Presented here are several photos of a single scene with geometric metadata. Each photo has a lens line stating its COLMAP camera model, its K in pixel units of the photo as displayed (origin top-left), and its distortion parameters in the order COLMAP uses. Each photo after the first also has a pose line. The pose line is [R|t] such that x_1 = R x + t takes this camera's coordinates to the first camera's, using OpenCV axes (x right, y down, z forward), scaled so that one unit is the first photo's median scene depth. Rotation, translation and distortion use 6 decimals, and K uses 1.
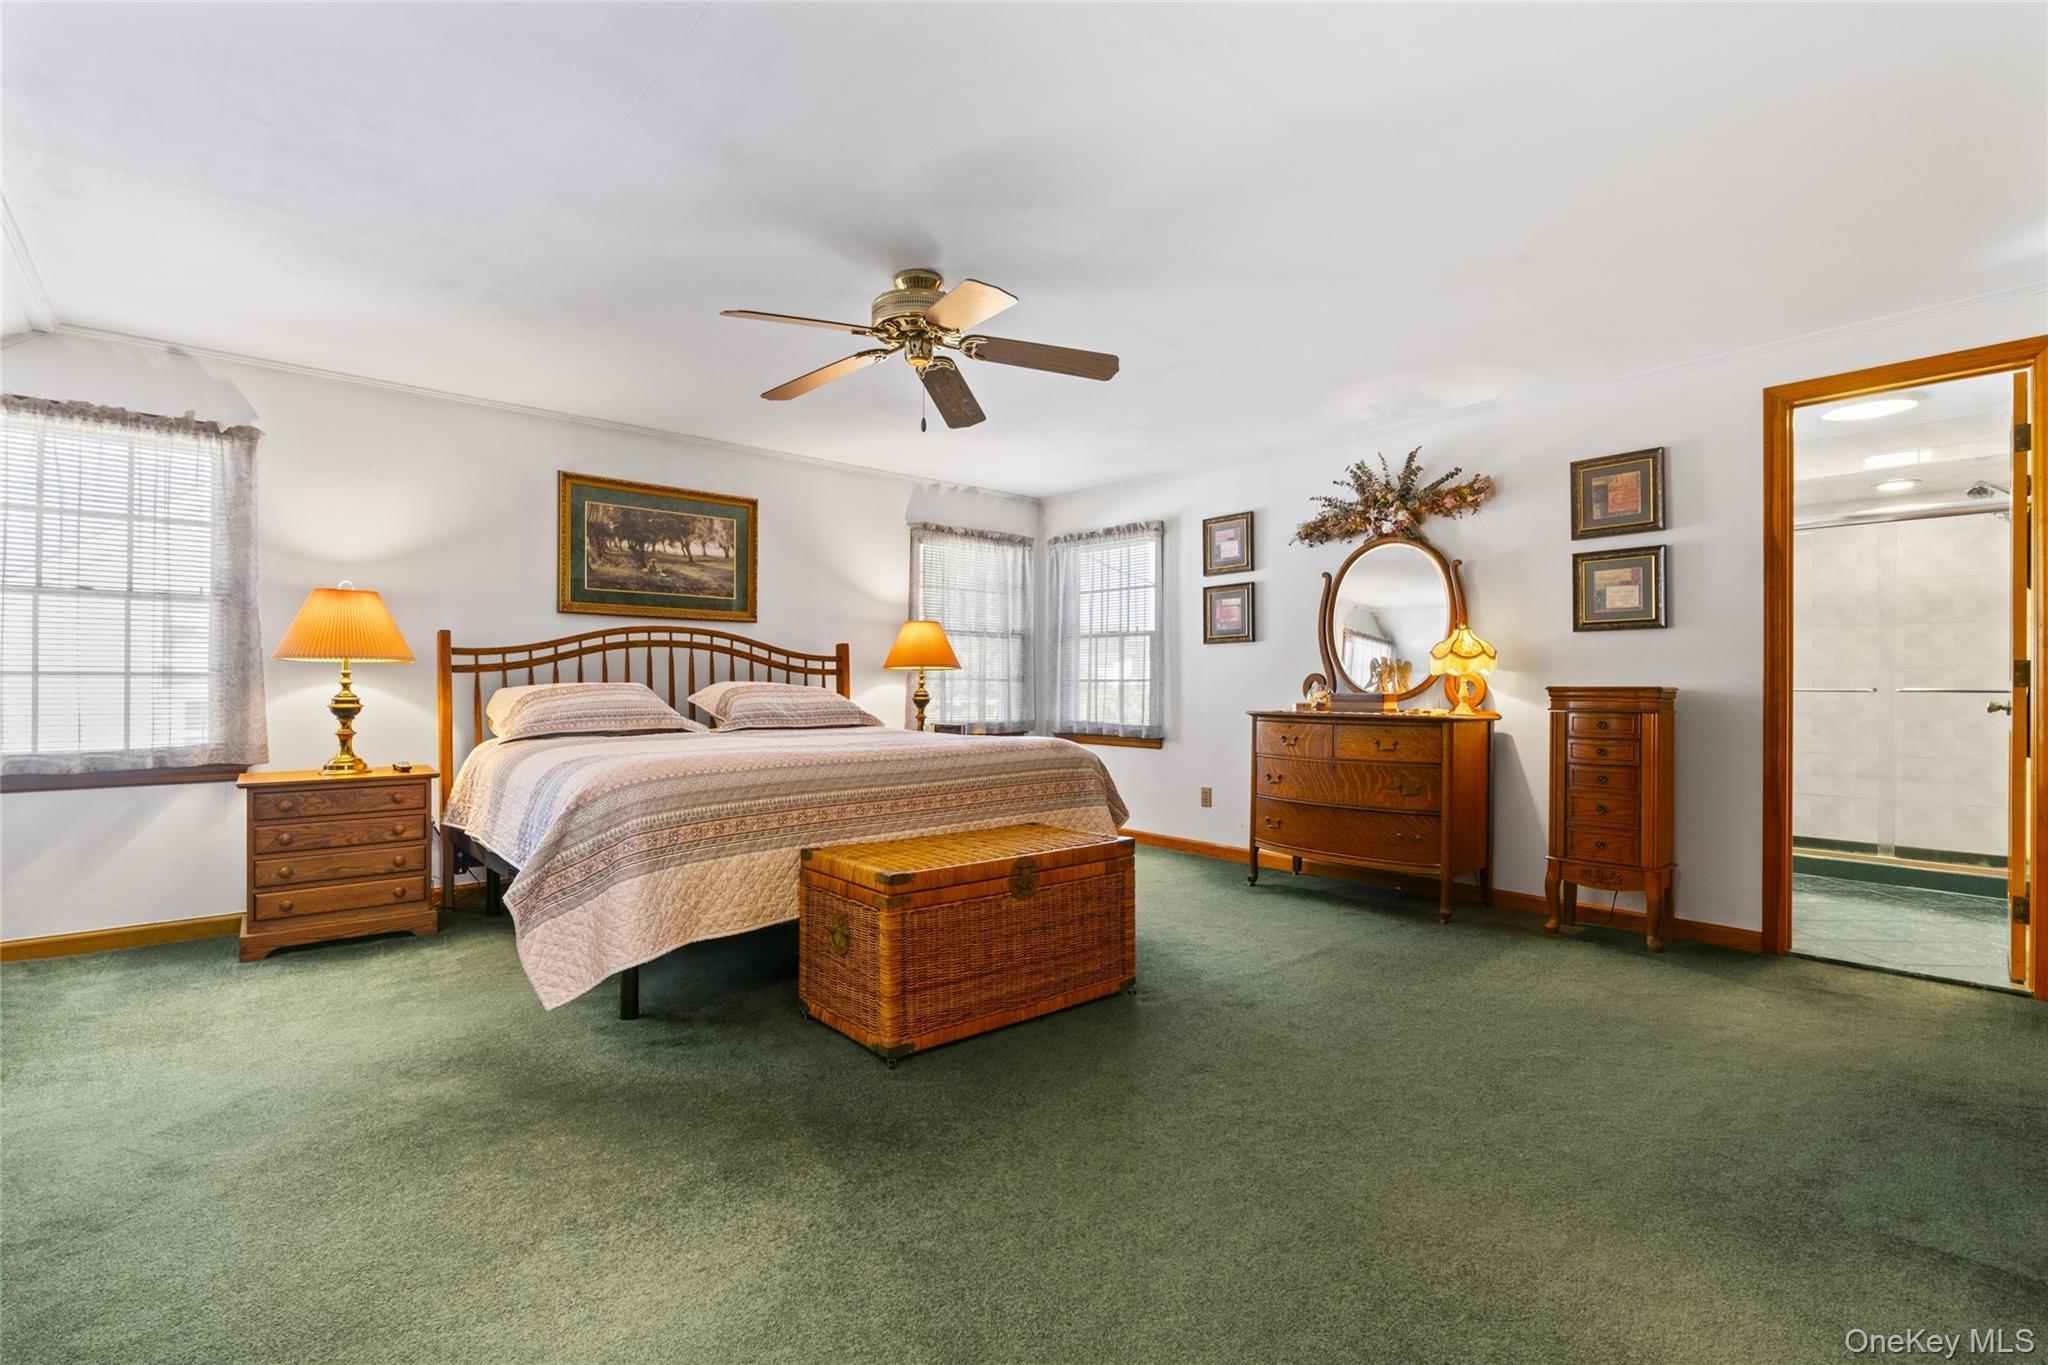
lens RADIAL K [[907.7, 0, 1019.2], [0, 907.7, 680.2], [0, 0, 1]] dist [-0.004258, 0.000102]
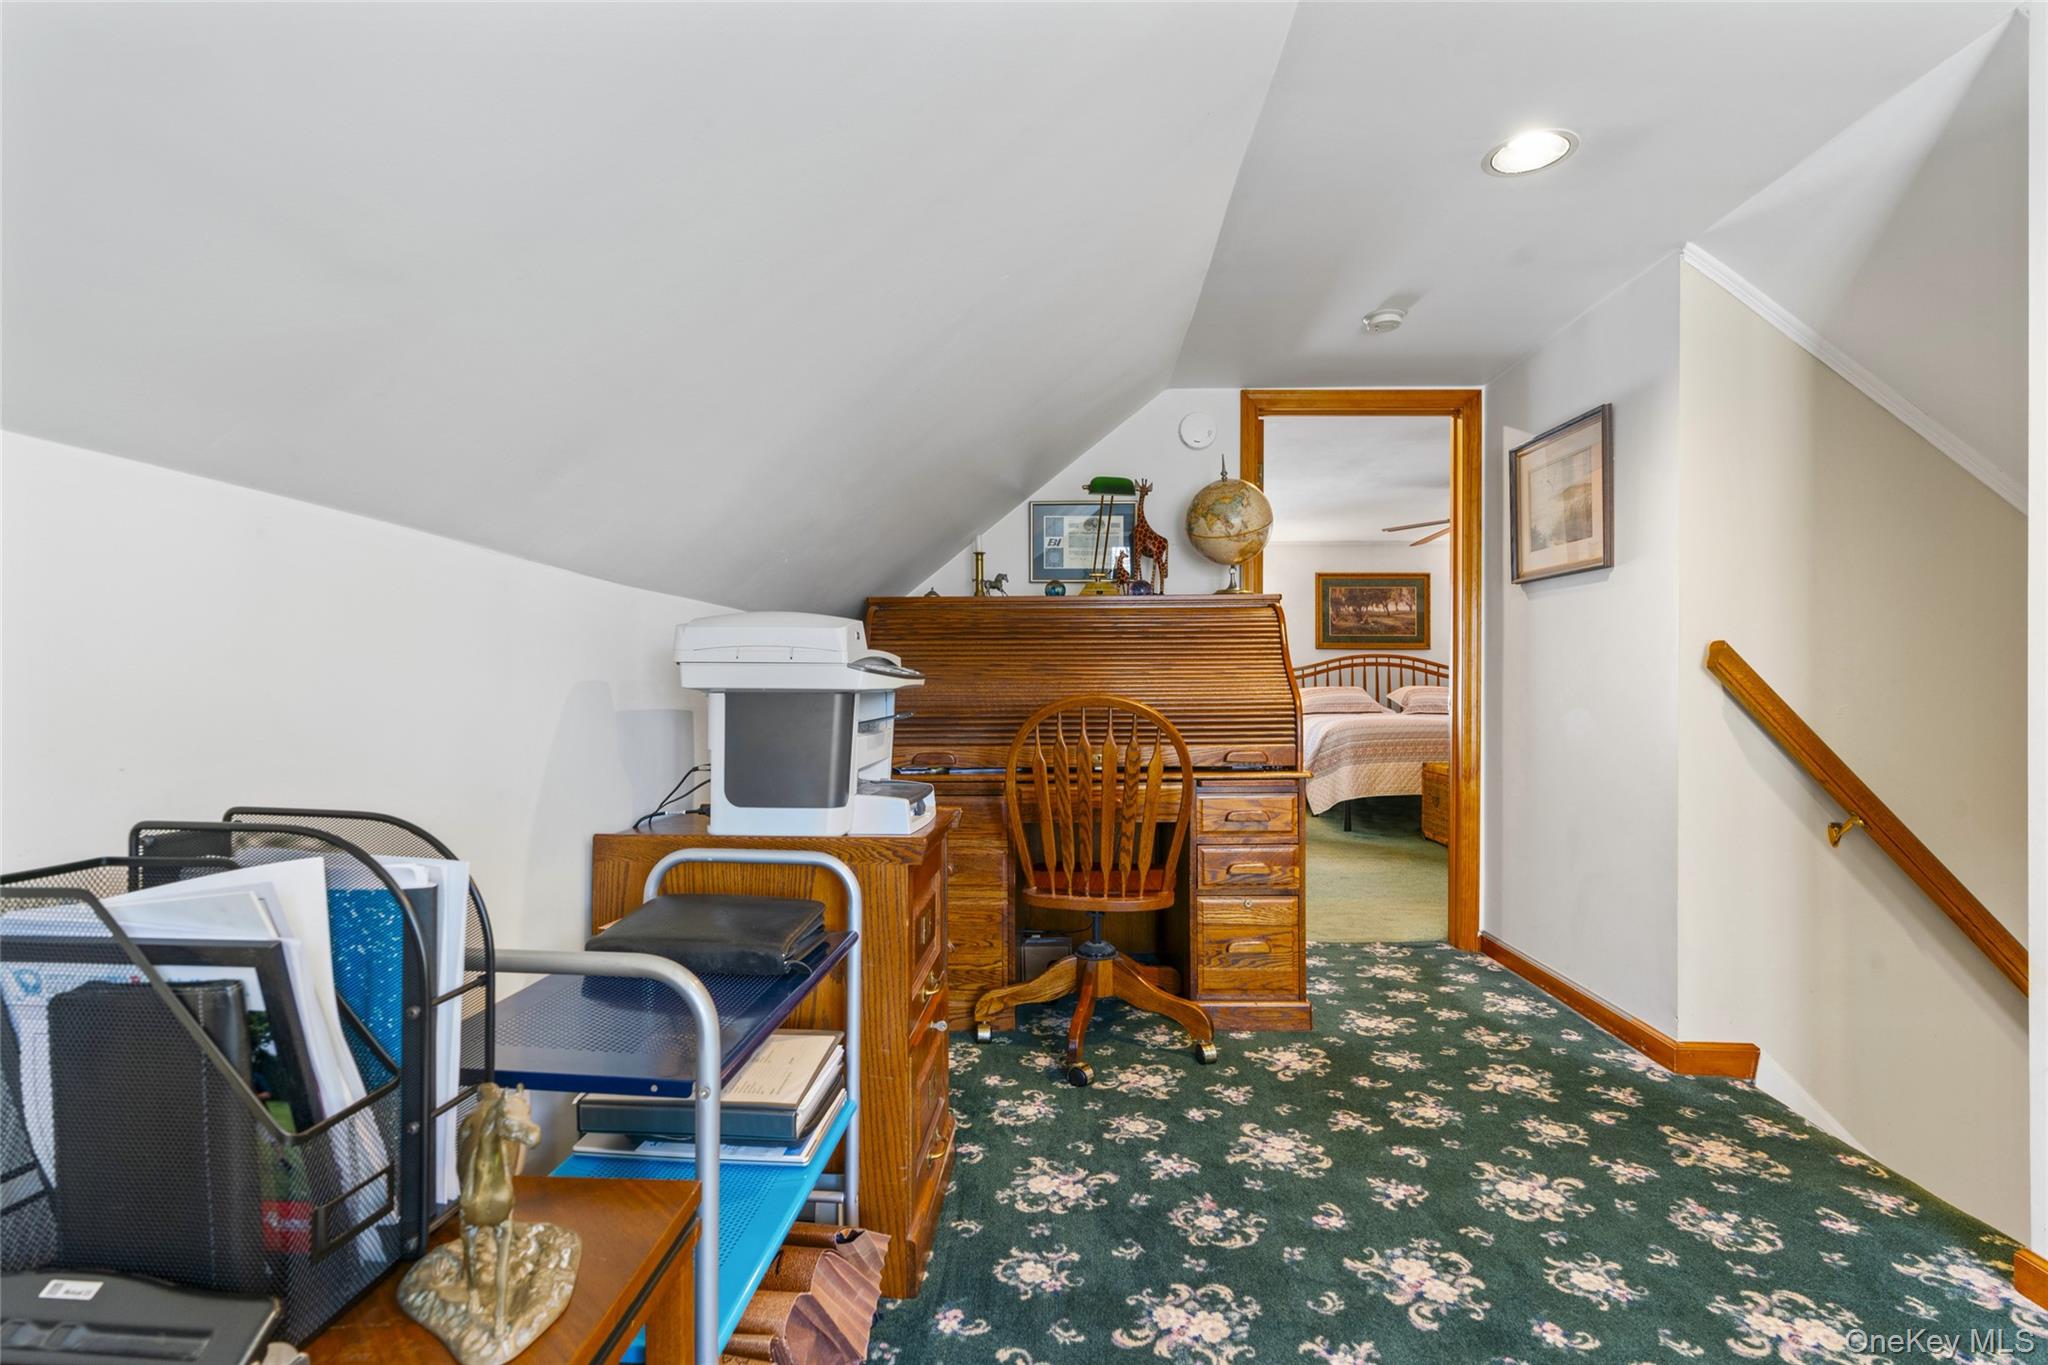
lens RADIAL K [[945.1, 0, 1033.6], [0, 945.1, 679.7], [0, 0, 1]] dist [-0.009795, 0.005548]
pose [[0.728338, -0.008067, -0.685170, 0.366420], [0.003737, 0.999963, -0.007801, 0.001040], [0.685208, 0.003121, 0.728341, -0.747118]]
